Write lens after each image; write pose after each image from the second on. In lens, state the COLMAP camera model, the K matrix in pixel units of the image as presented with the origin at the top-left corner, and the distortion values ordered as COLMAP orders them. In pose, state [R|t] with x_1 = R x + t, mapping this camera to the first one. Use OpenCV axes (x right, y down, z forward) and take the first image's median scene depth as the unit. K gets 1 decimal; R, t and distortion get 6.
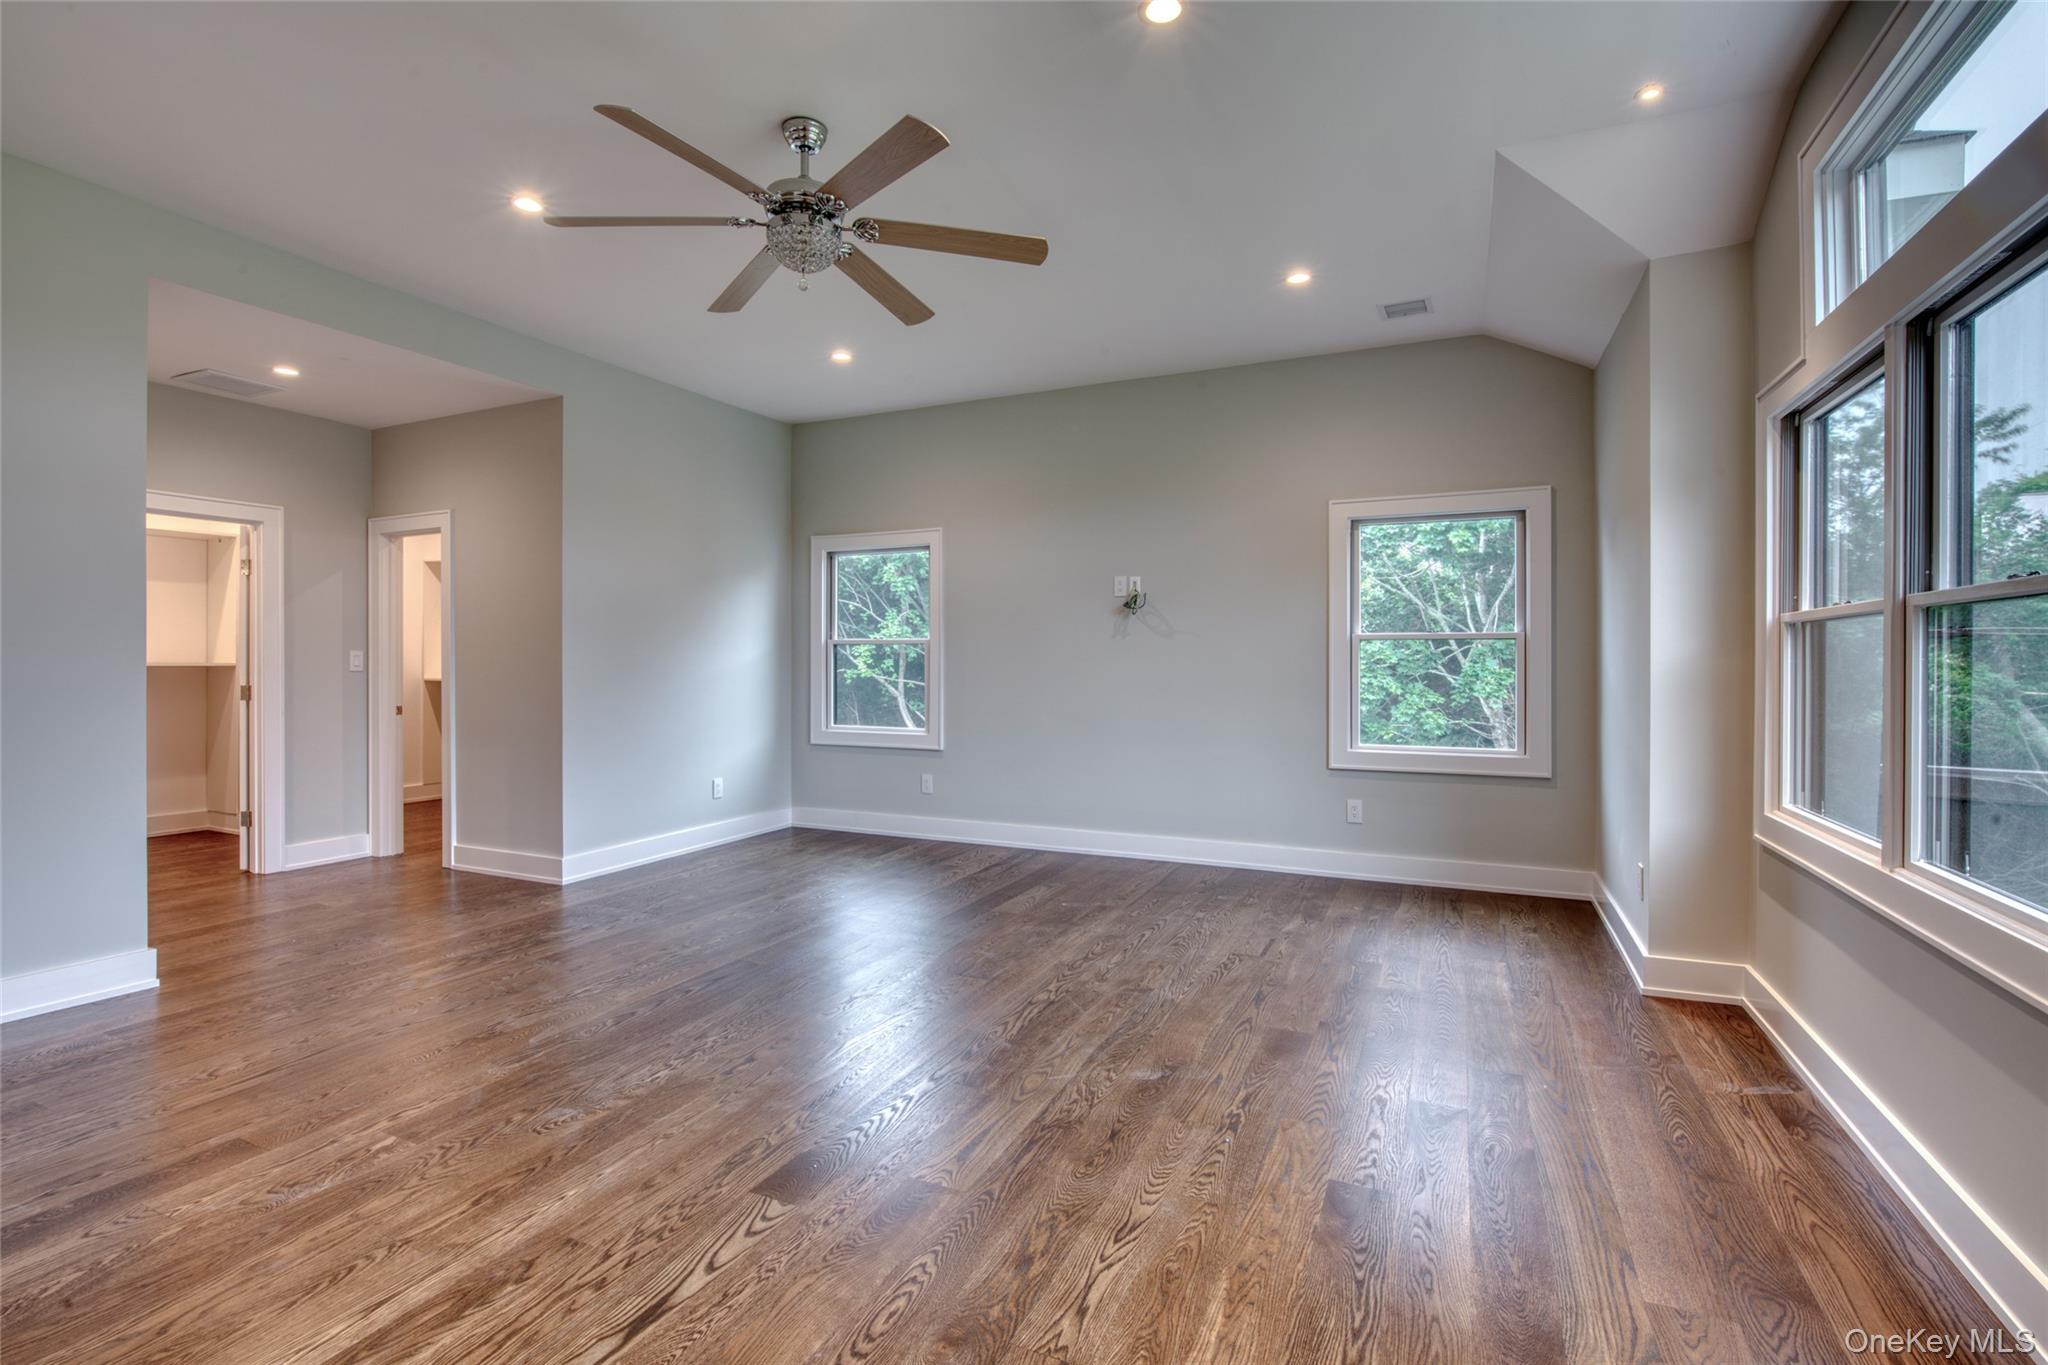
lens RADIAL K [[914.9, 0, 1017.6], [0, 914.9, 674.6], [0, 0, 1]] dist [-0.008163, -0.003395]
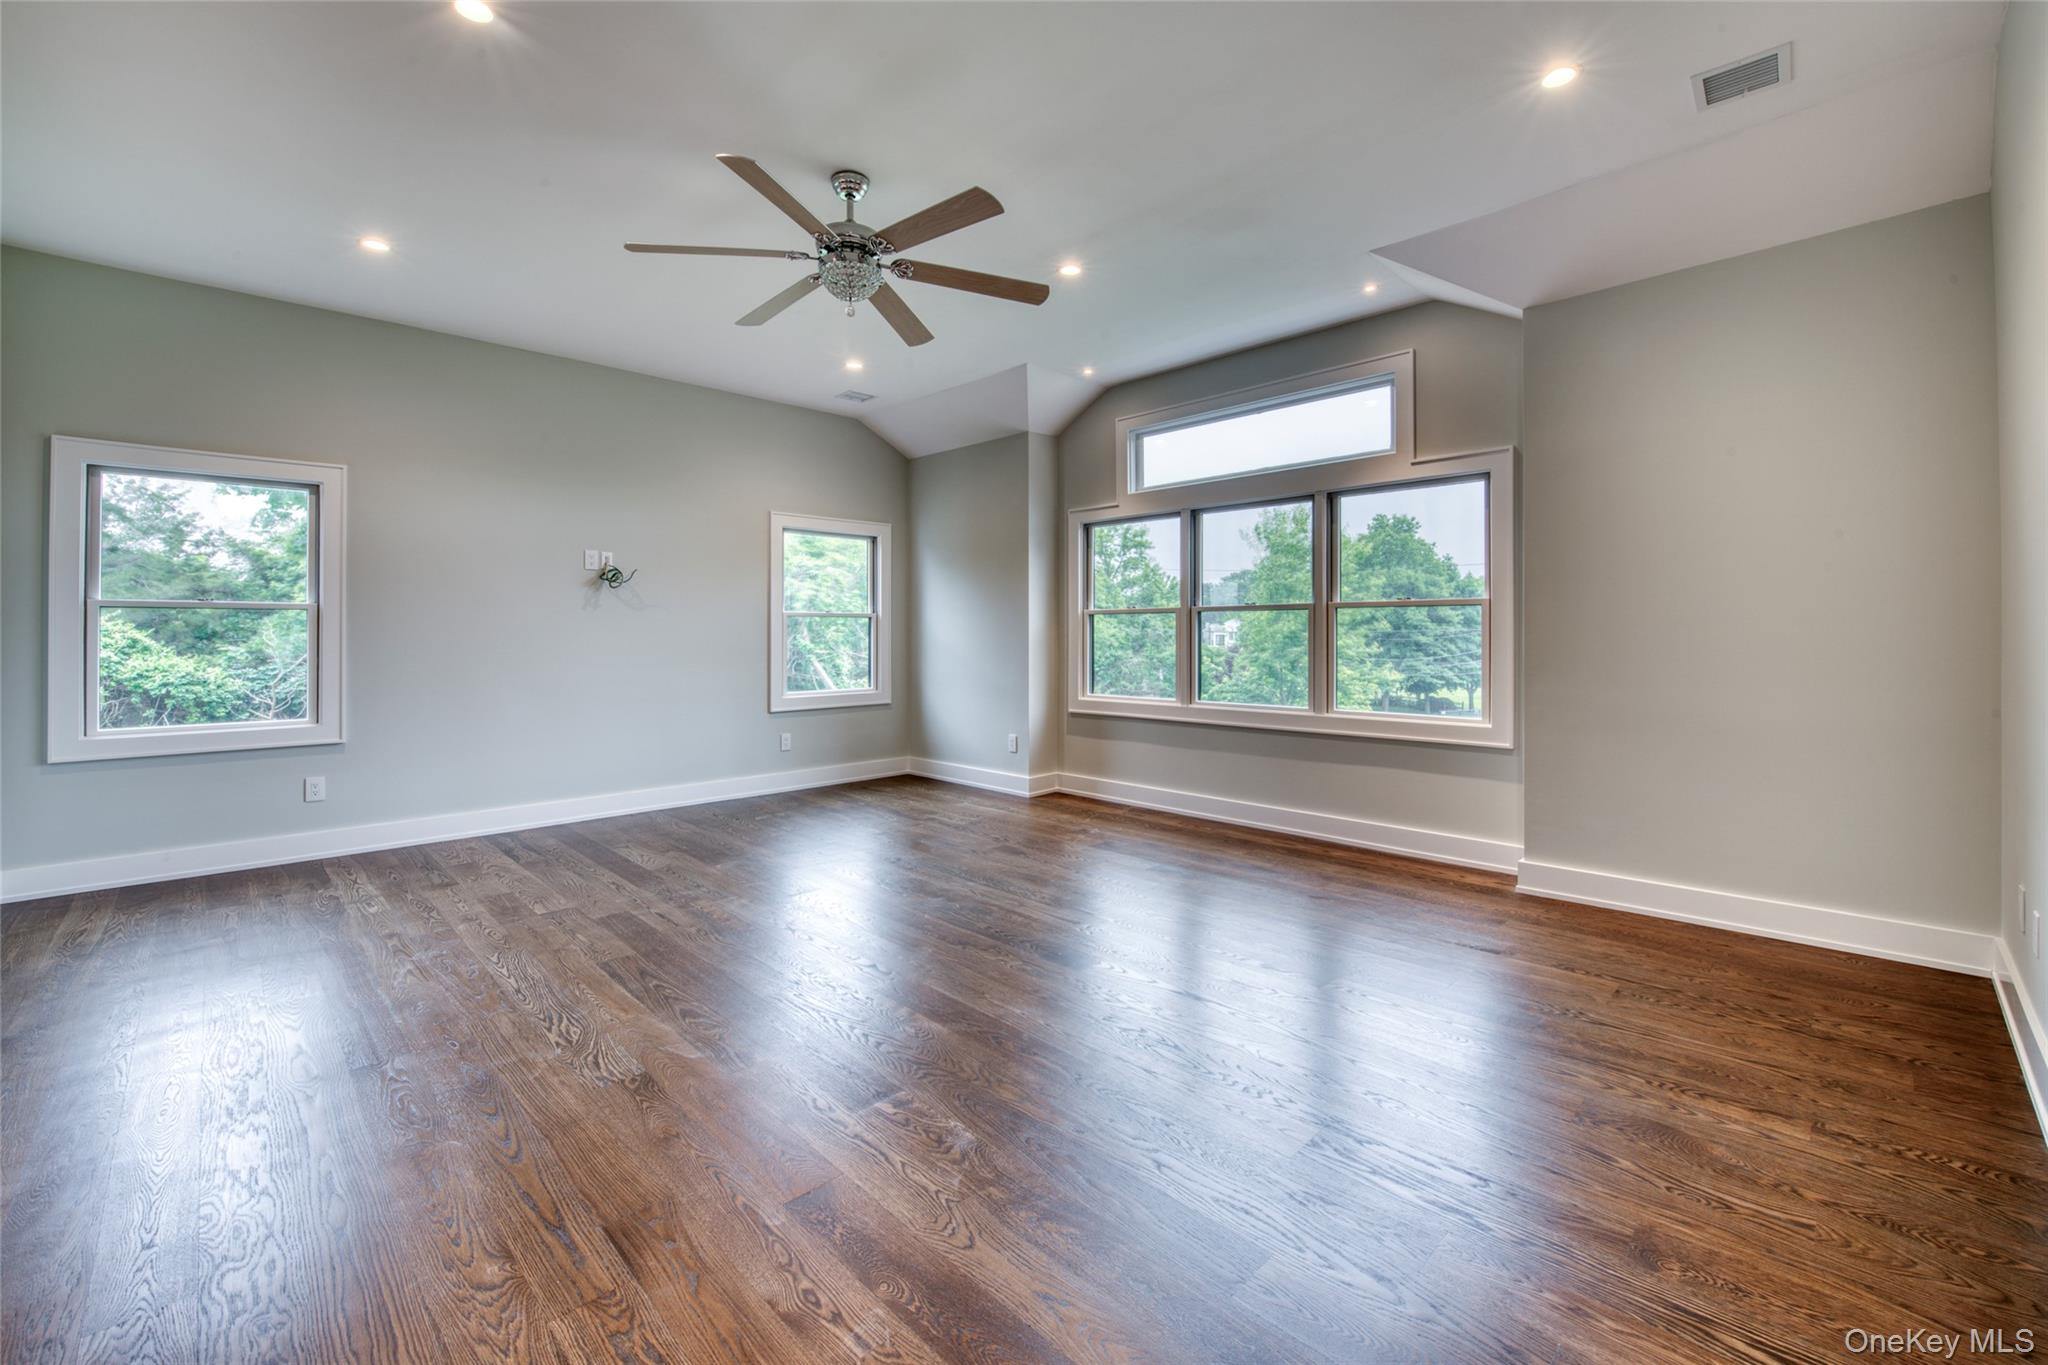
lens RADIAL K [[842.0, 0, 1005.7], [0, 842.0, 629.3], [0, 0, 1]] dist [-0.008568, -0.000076]
pose [[0.365016, 0.006318, 0.930980, -0.736186], [0.016459, 0.999777, -0.013238, 0.004148], [-0.930856, 0.020155, 0.364830, 0.259944]]
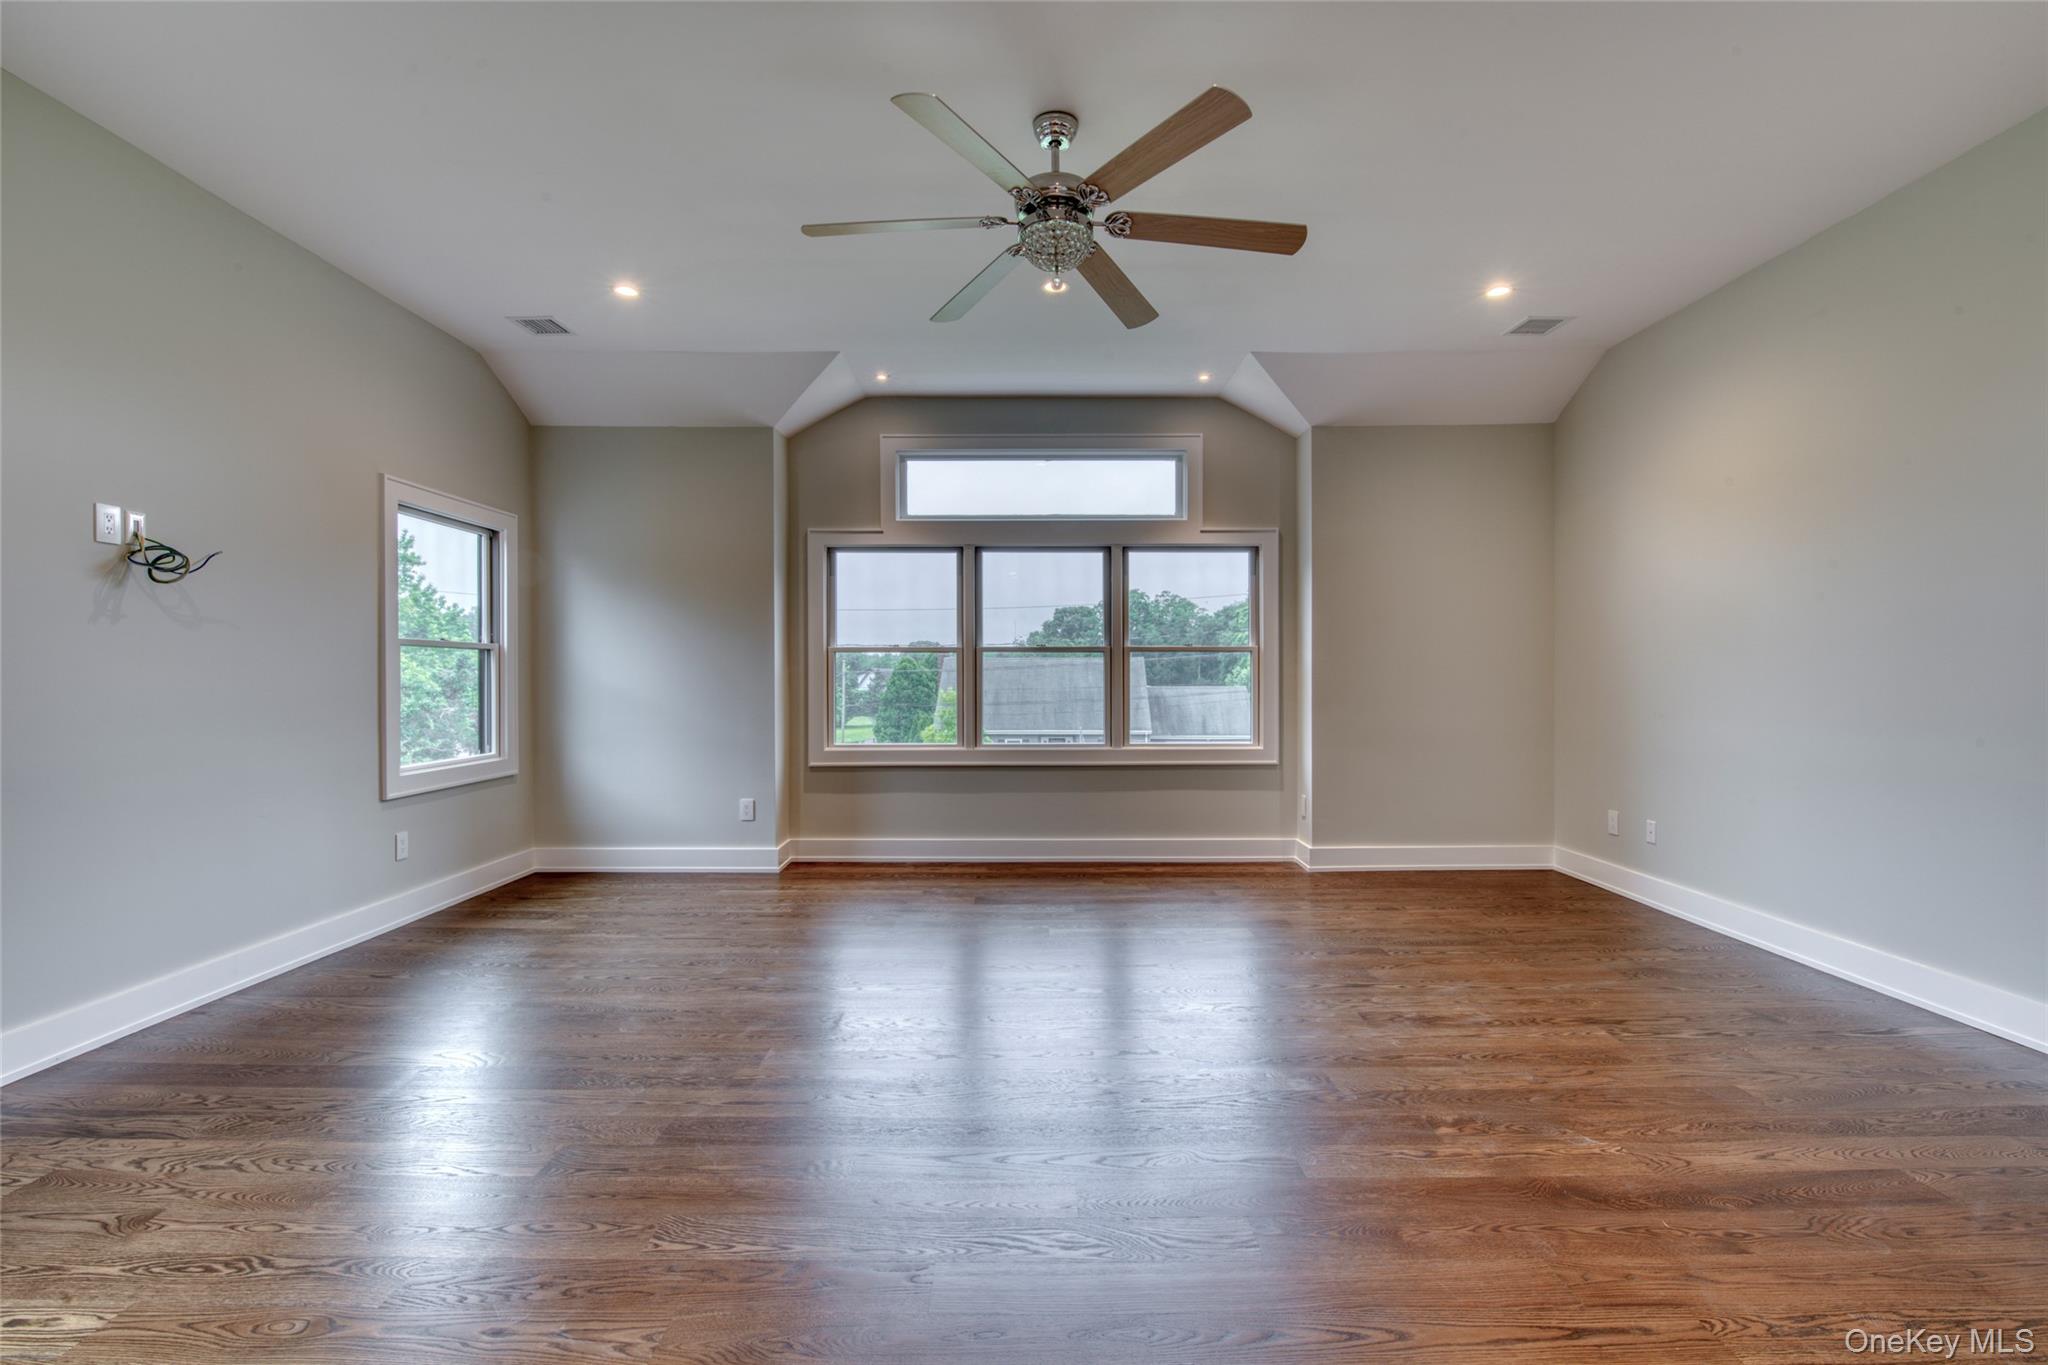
lens RADIAL K [[914.9, 0, 1006.9], [0, 914.9, 687.2], [0, 0, 1]] dist [-0.008163, -0.003395]
pose [[-0.416504, -0.010052, 0.909078, -0.694311], [0.015405, 0.999717, 0.018112, -0.005534], [-0.909003, 0.021548, -0.416231, 0.912537]]
